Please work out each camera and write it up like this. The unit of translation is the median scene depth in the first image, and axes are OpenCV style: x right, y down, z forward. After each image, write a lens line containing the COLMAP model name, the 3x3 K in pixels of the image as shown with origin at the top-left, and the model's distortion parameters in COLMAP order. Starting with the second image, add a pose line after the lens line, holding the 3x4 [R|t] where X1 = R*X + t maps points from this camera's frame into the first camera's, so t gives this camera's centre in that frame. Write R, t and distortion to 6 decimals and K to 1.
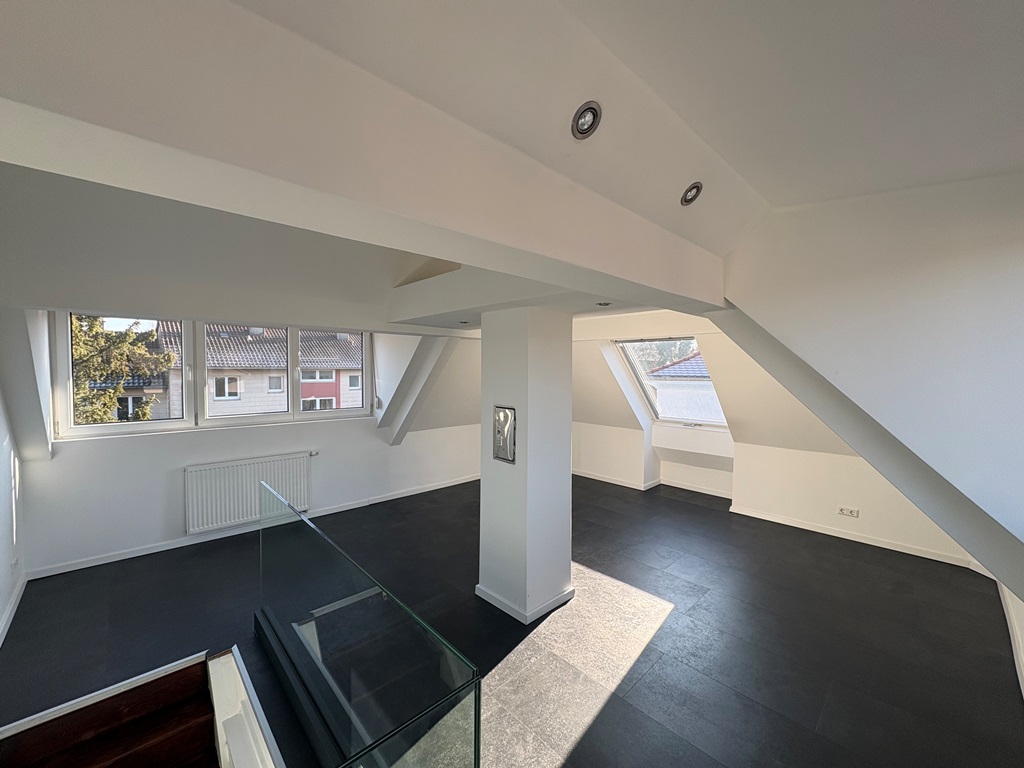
lens RADIAL K [[405.7, 0, 513.0], [0, 405.7, 385.2], [0, 0, 1]] dist [0.001279, 0.000317]
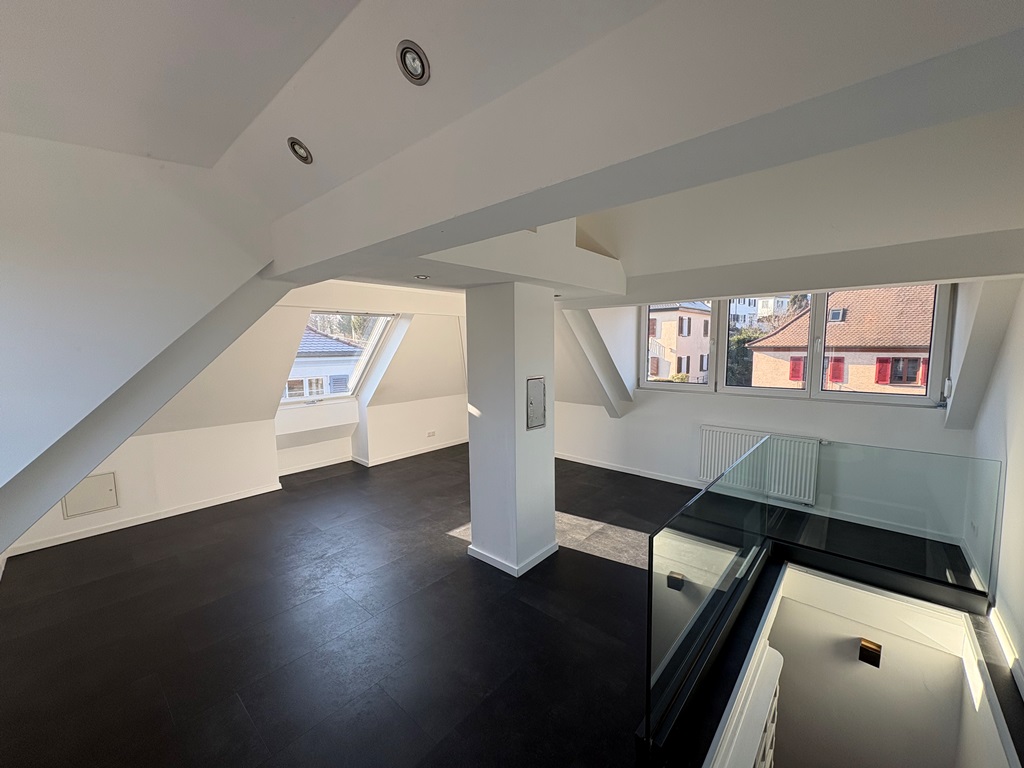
lens RADIAL K [[405.7, 0, 513.0], [0, 405.7, 385.2], [0, 0, 1]] dist [0.001279, 0.000317]
pose [[-0.085978, -0.102516, 0.991009, -0.705098], [0.048684, 0.993071, 0.106953, -0.027986], [-0.995107, 0.057442, -0.080391, 0.753371]]
